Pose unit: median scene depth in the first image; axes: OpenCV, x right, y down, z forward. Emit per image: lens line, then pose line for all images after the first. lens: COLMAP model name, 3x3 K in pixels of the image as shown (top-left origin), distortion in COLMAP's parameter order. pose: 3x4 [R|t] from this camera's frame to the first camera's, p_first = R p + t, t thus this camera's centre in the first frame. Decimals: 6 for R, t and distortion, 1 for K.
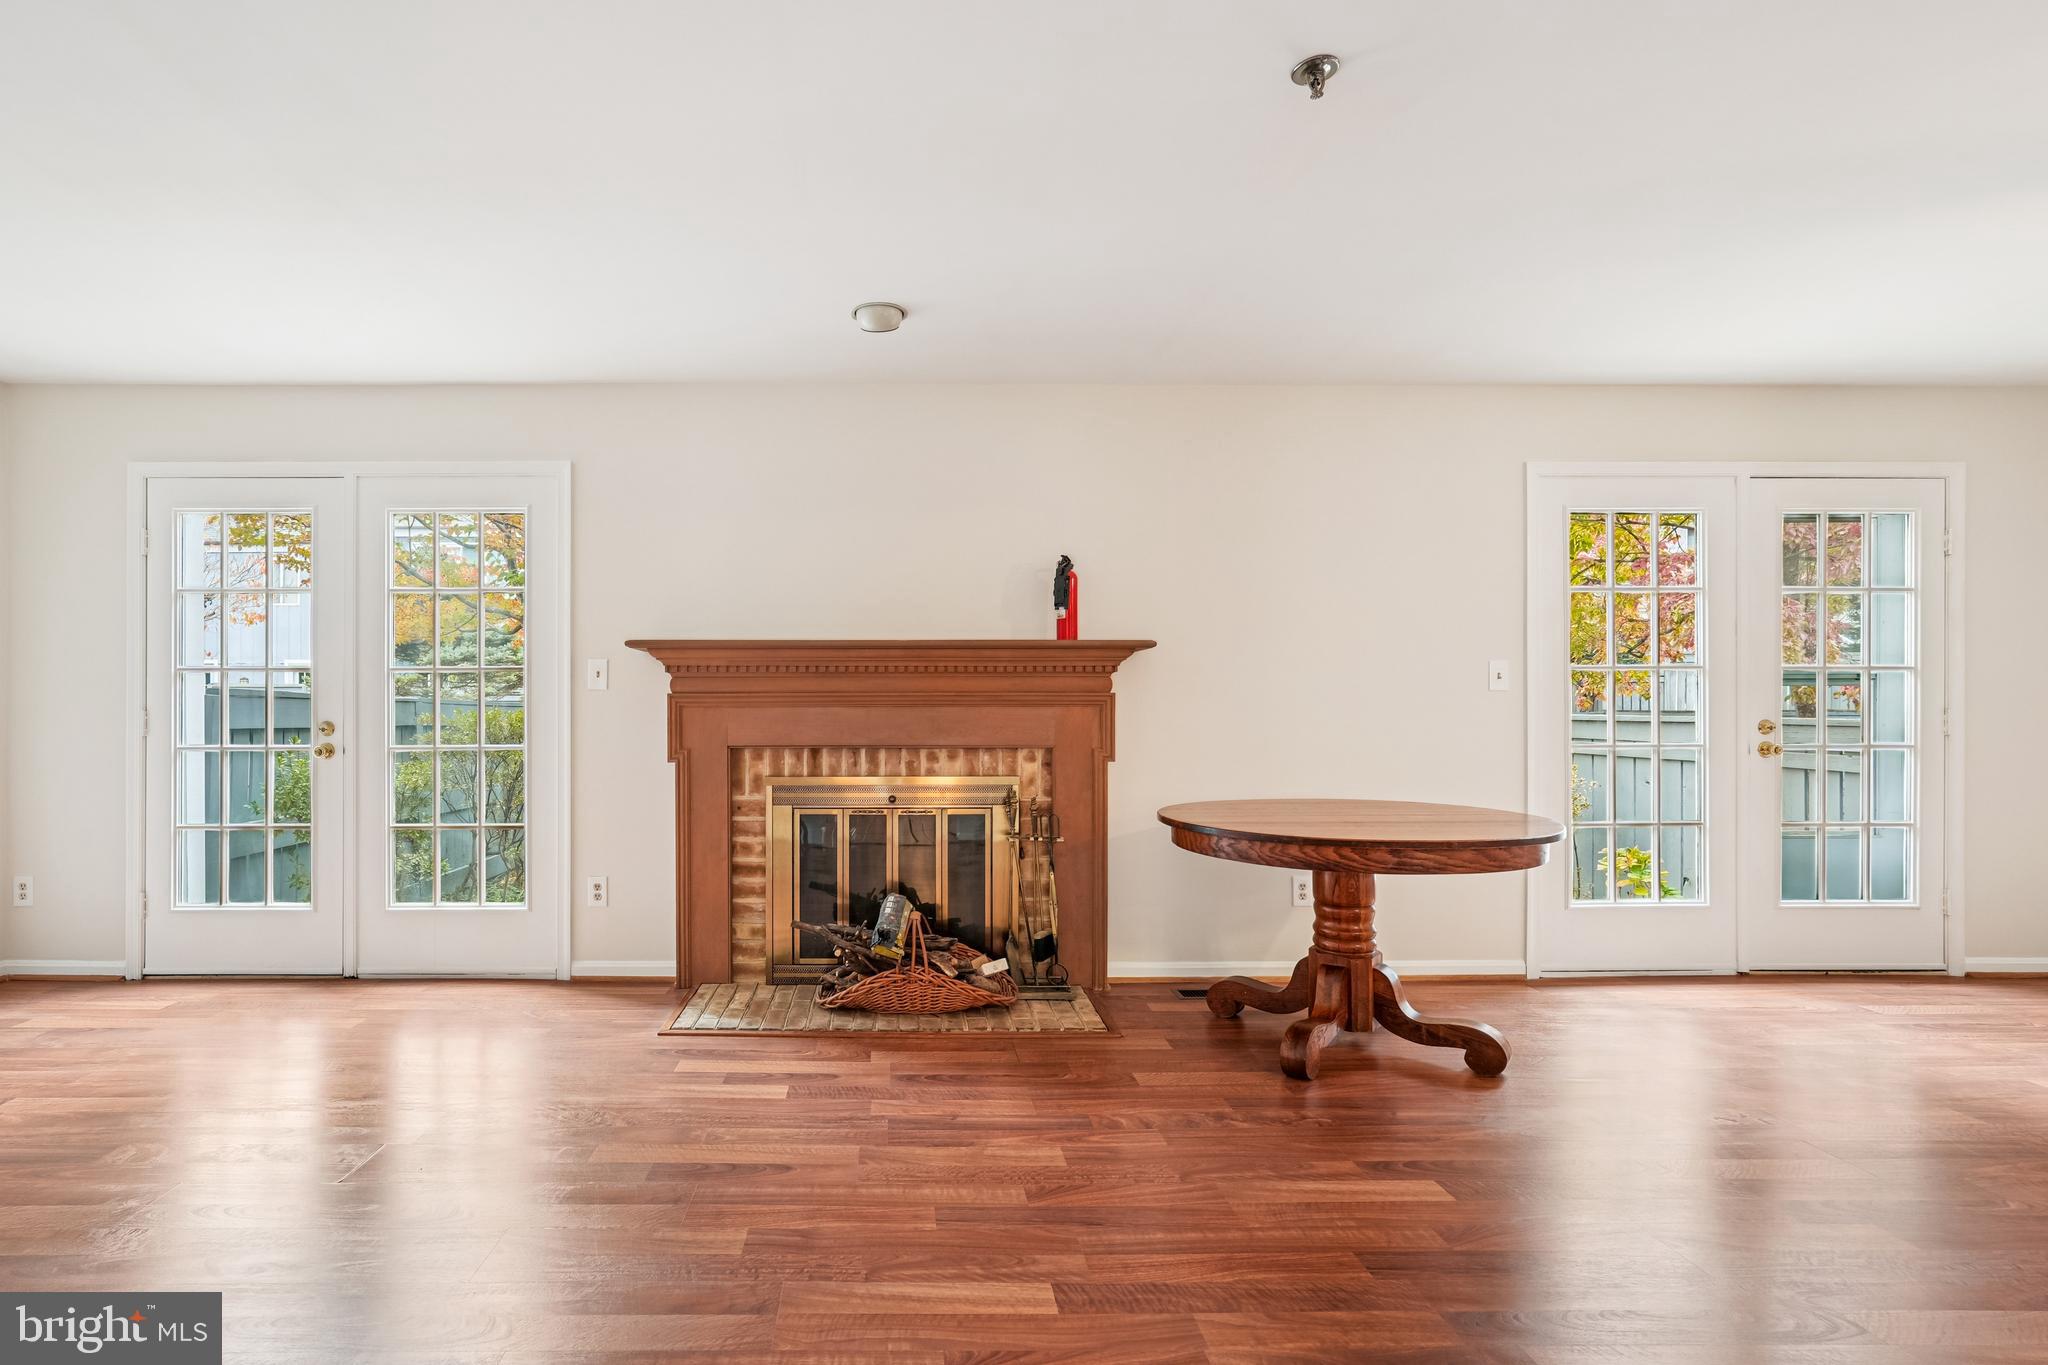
lens RADIAL K [[1002.6, 0, 1016.5], [0, 1002.6, 691.0], [0, 0, 1]] dist [-0.000912, 0.001347]
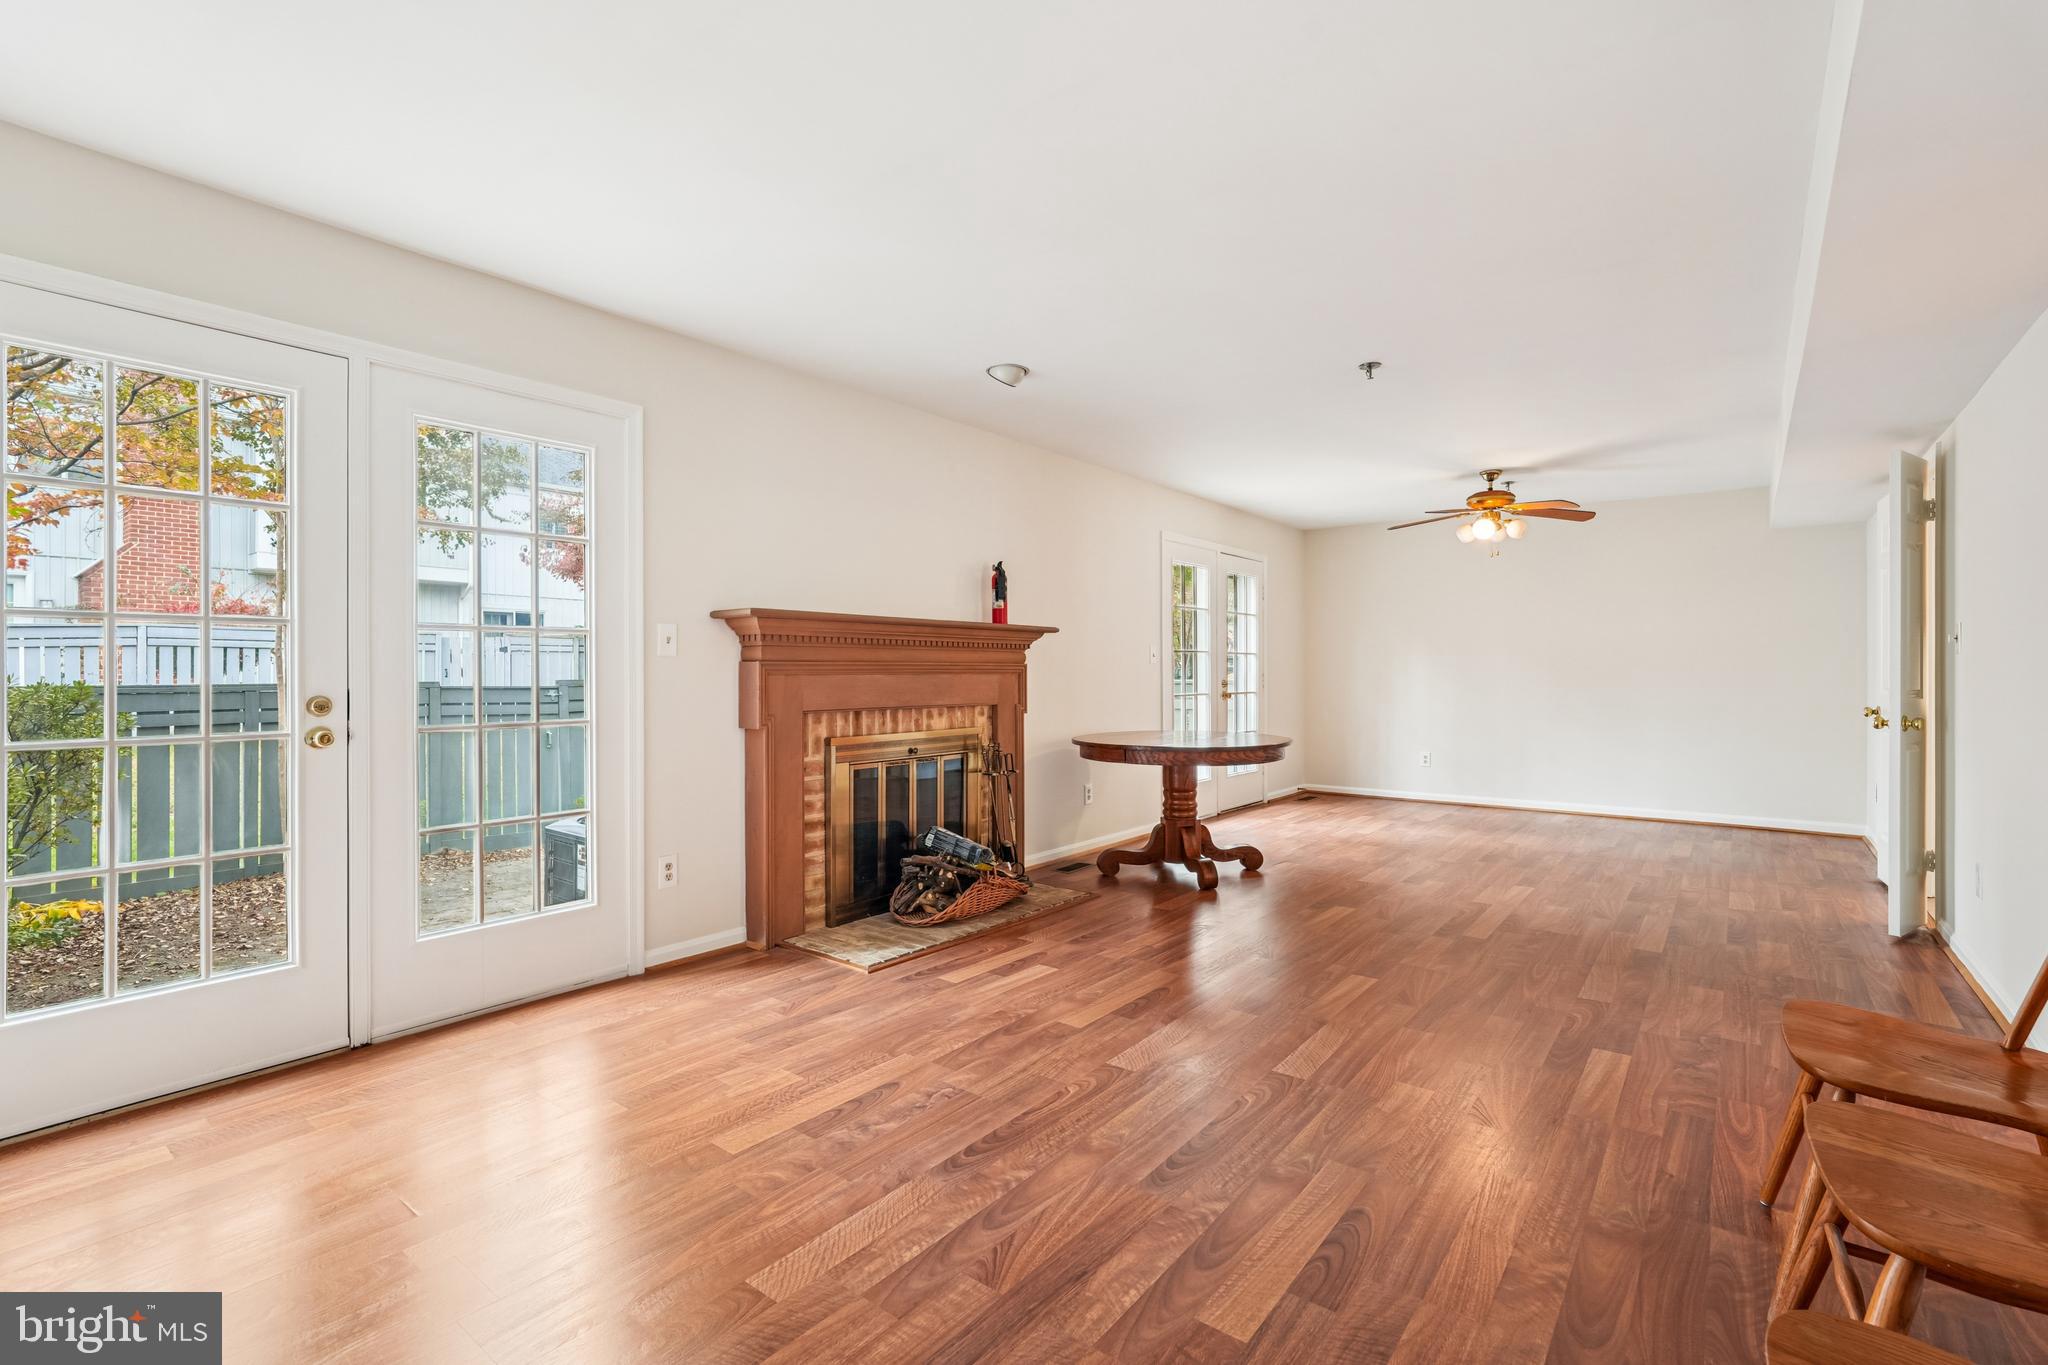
lens RADIAL K [[928.8, 0, 1006.3], [0, 928.8, 676.7], [0, 0, 1]] dist [-0.009332, 0.003572]
pose [[0.625750, -0.004559, 0.780011, -0.914101], [-0.009041, 0.999873, 0.013097, 0.003406], [-0.779972, -0.015247, 0.625629, 0.218415]]
